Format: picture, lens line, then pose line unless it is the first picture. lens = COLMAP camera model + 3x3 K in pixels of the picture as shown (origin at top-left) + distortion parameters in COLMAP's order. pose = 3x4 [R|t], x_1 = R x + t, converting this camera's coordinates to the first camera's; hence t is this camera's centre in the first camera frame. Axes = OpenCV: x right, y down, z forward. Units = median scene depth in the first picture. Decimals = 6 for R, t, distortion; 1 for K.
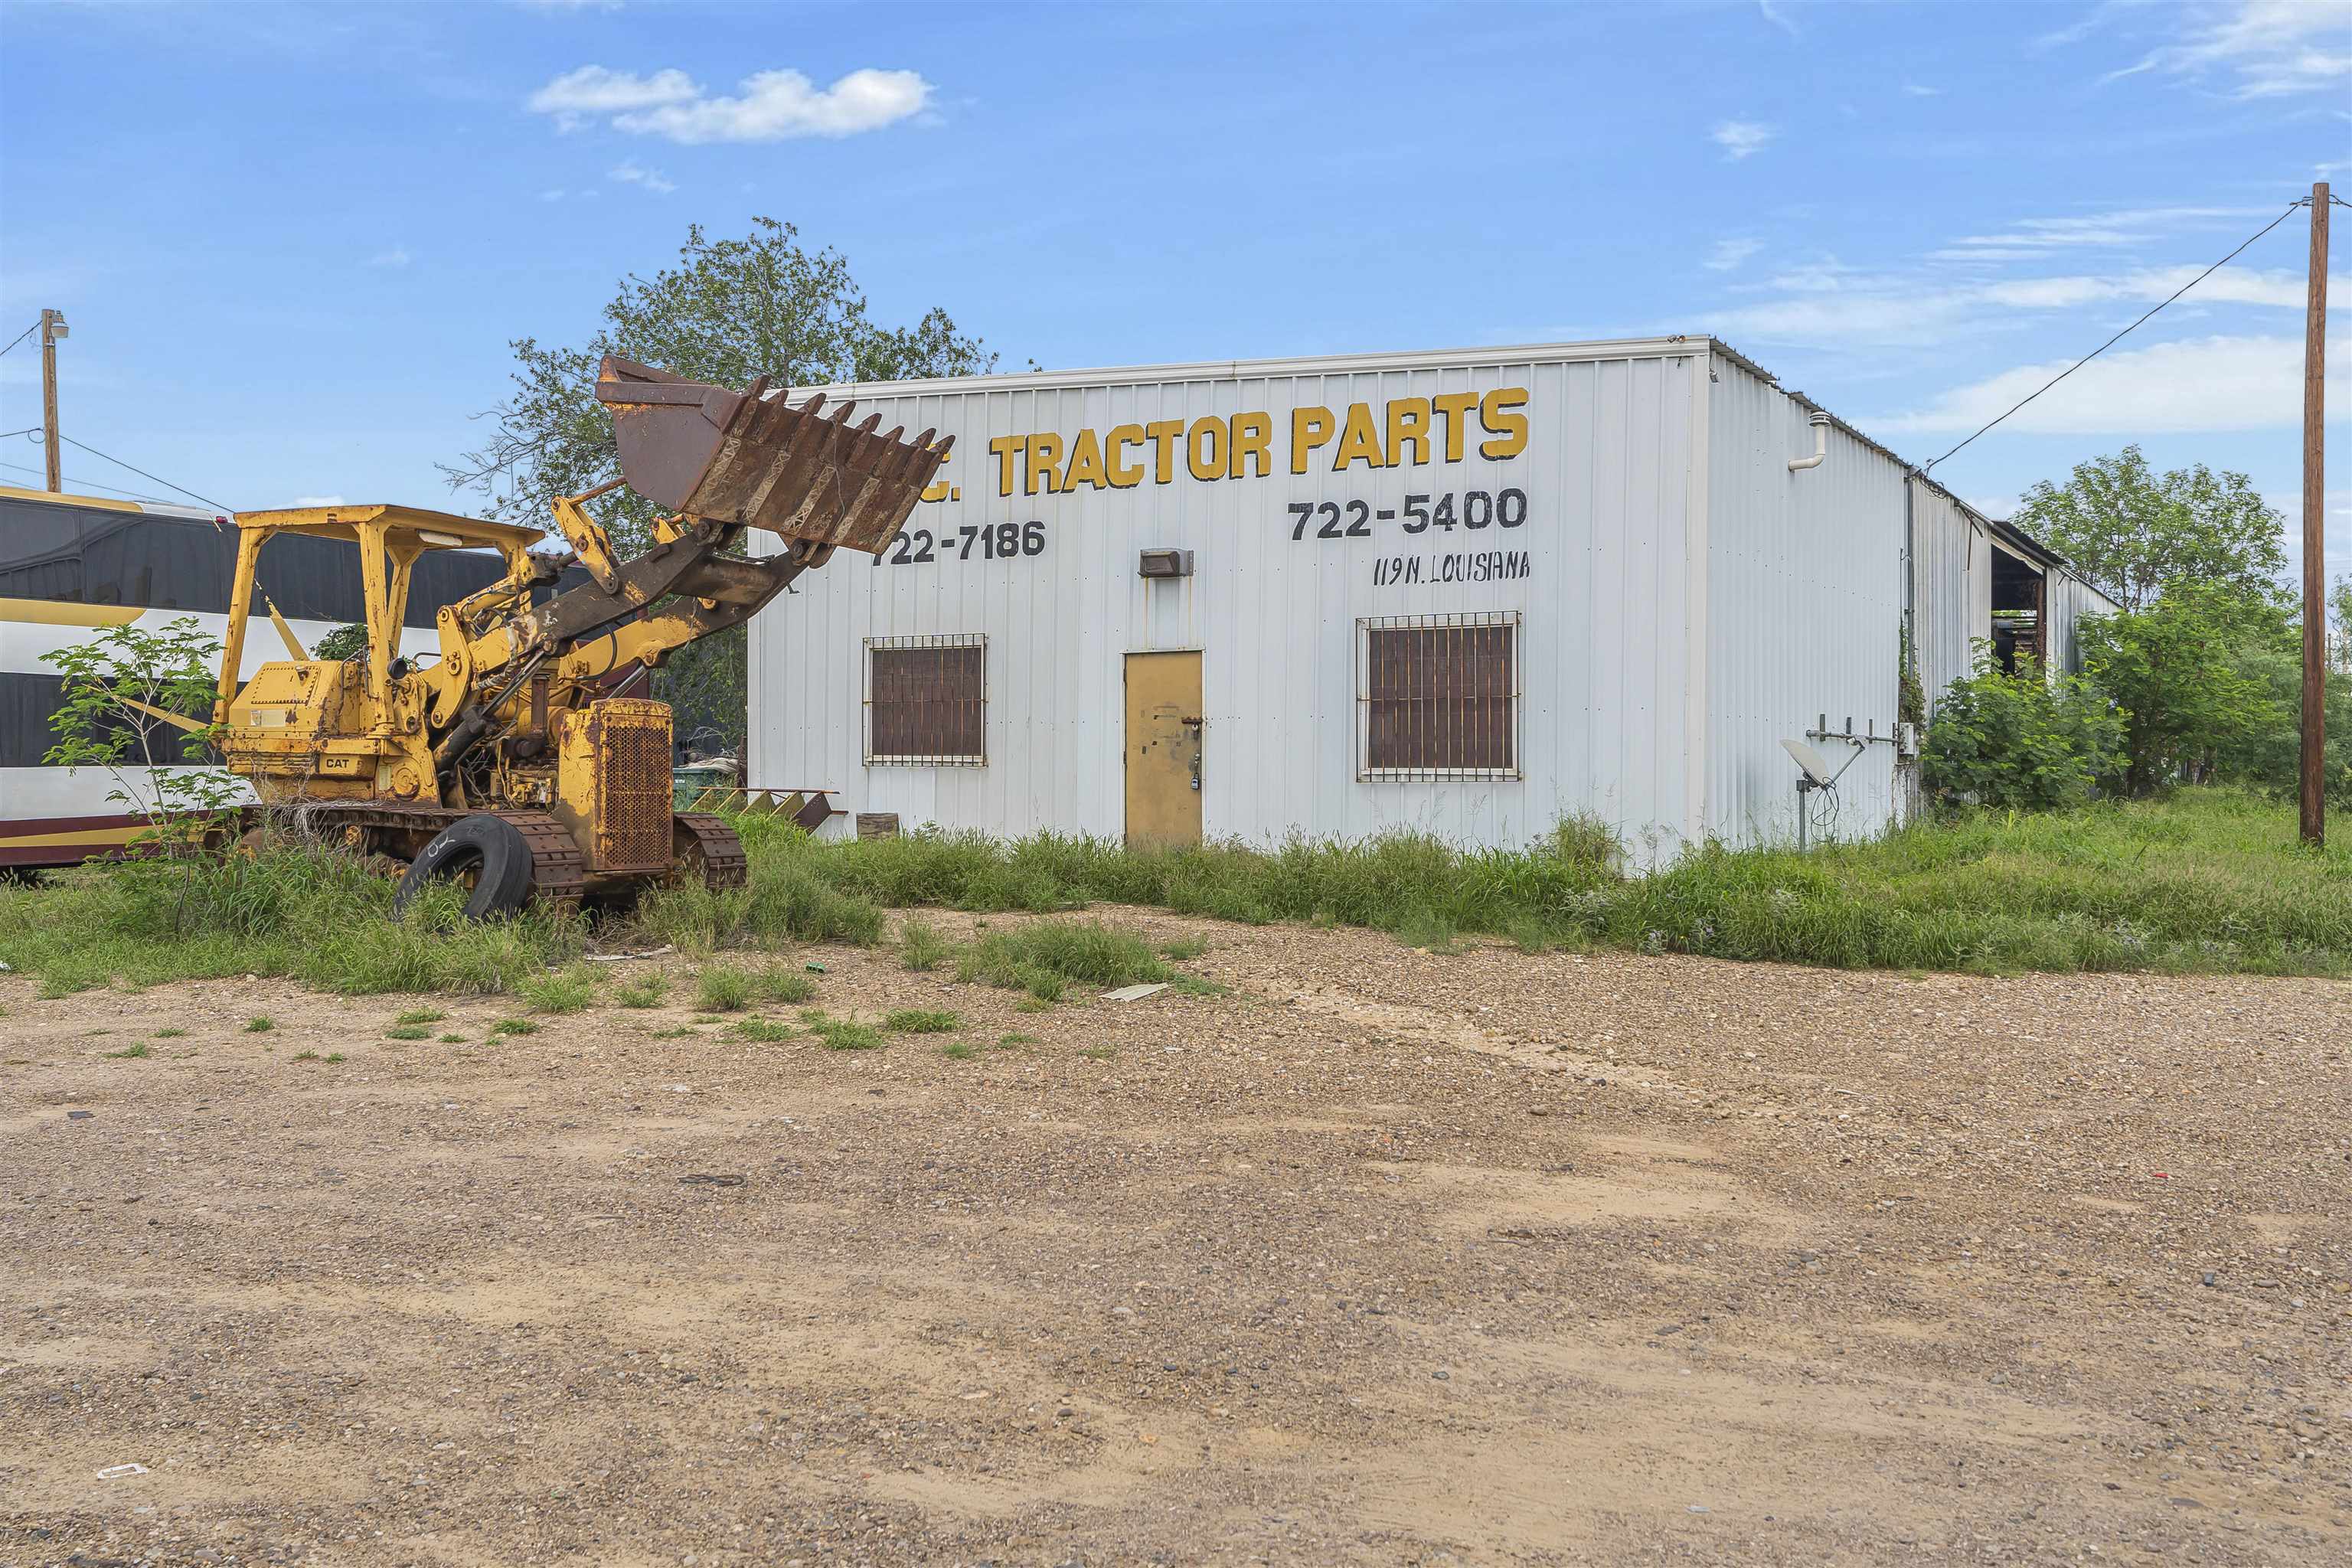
lens RADIAL K [[2087.1, 0, 1178.7], [0, 2087.1, 776.6], [0, 0, 1]] dist [-0.004680, 0.004055]
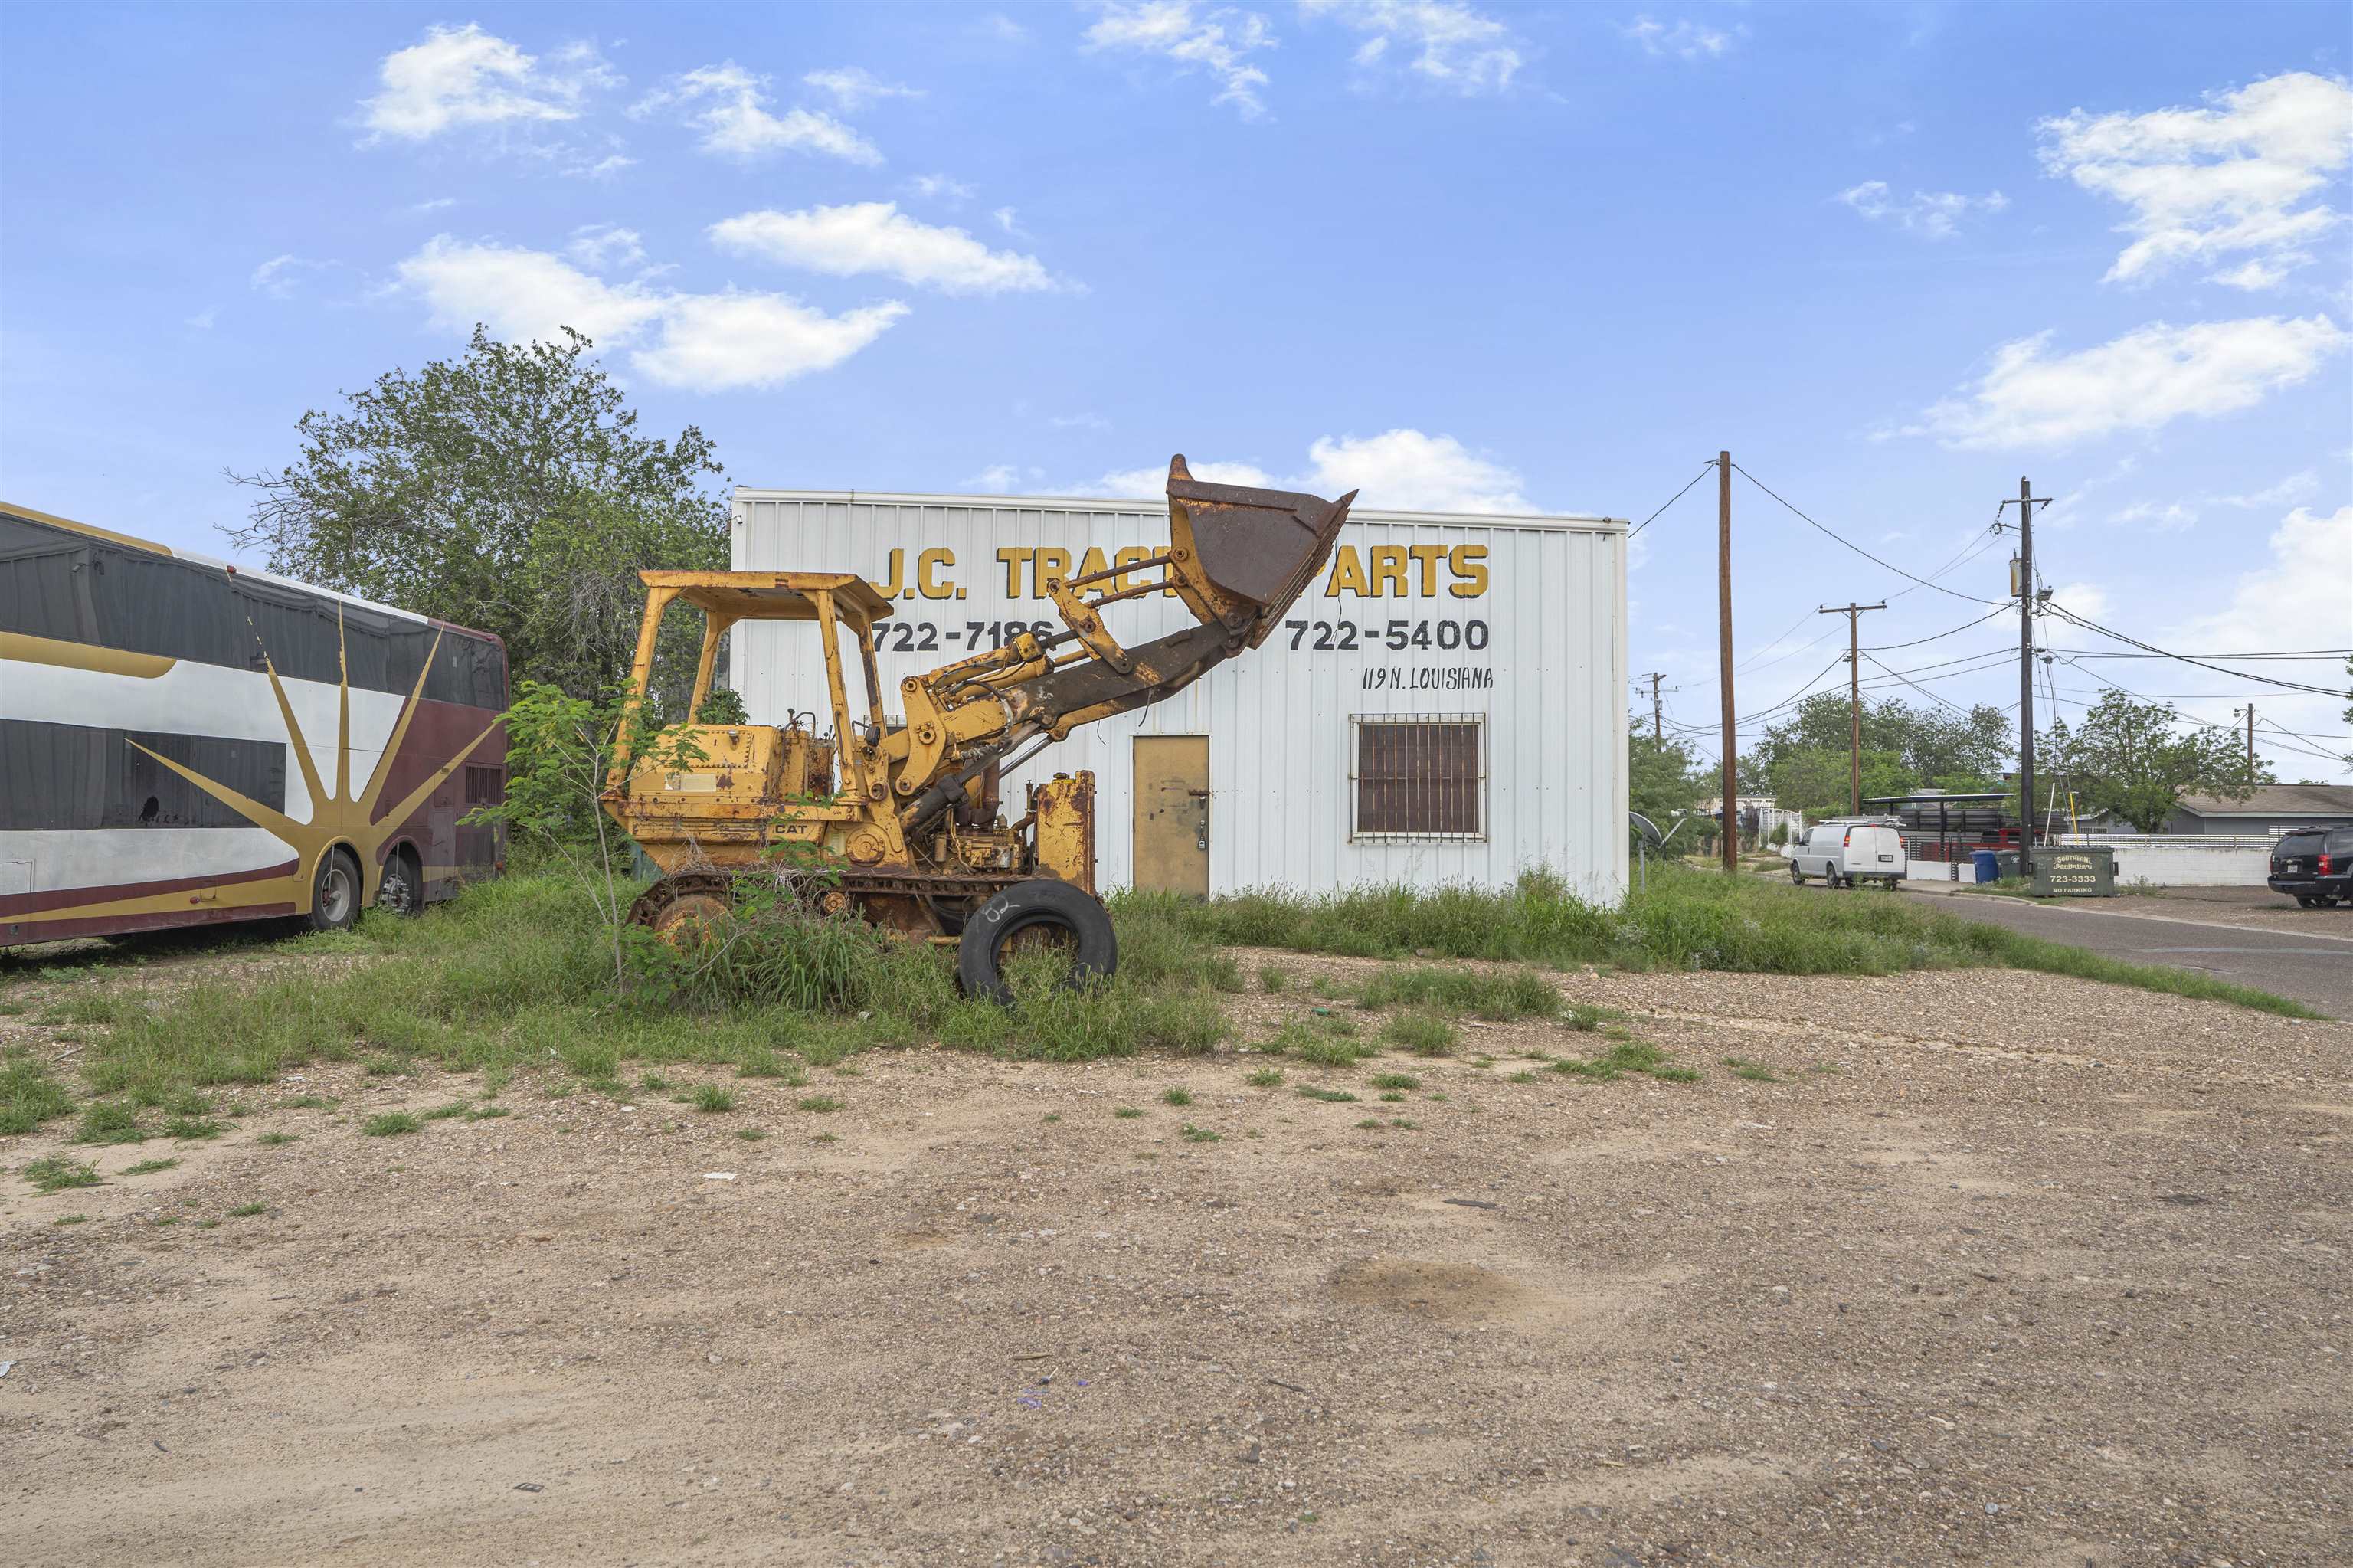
lens RADIAL K [[1599.4, 0, 1188.8], [0, 1599.4, 785.4], [0, 0, 1]] dist [-0.035455, 0.000170]
pose [[0.891055, 0.013335, 0.453700, -0.451512], [0.000146, 0.999560, -0.029665, -0.003651], [-0.453896, 0.026499, 0.890661, 0.182622]]
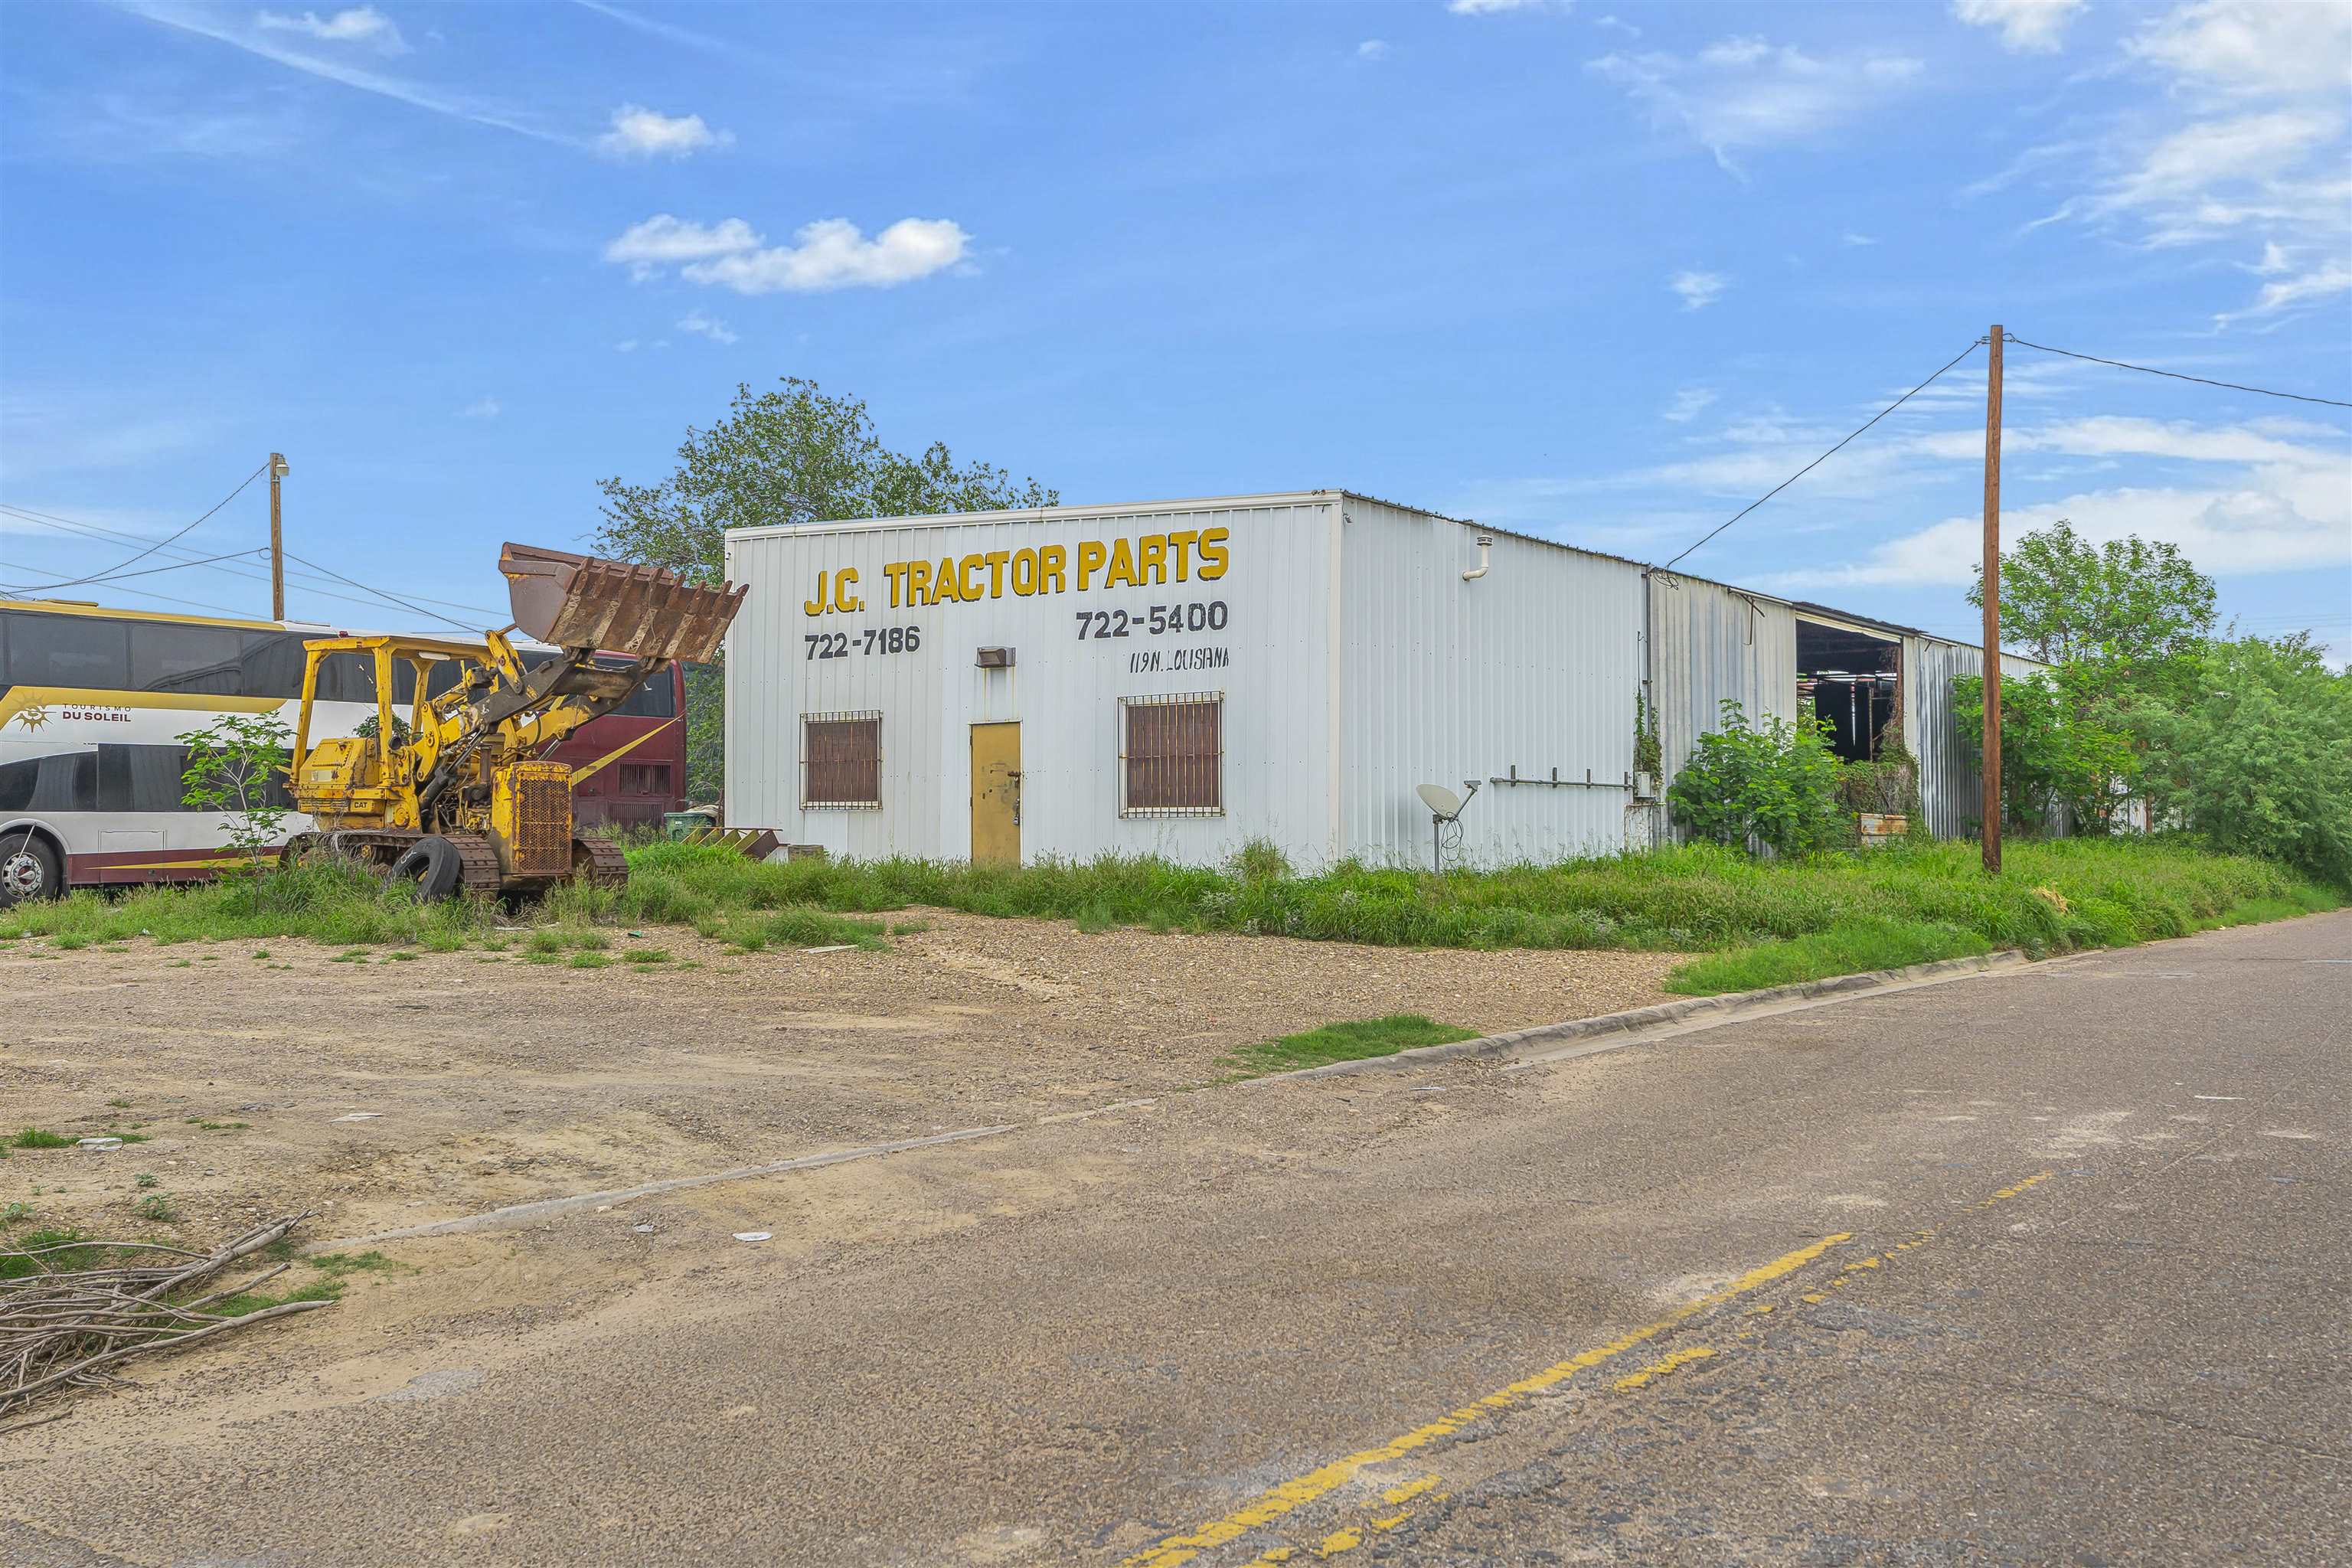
lens RADIAL K [[2087.1, 0, 1171.7], [0, 2087.1, 792.9], [0, 0, 1]] dist [-0.004680, 0.004055]
pose [[0.992470, -0.006473, -0.122316, 0.290208], [0.004014, 0.999785, -0.020336, 0.014155], [0.122422, 0.019692, 0.992283, -0.344588]]
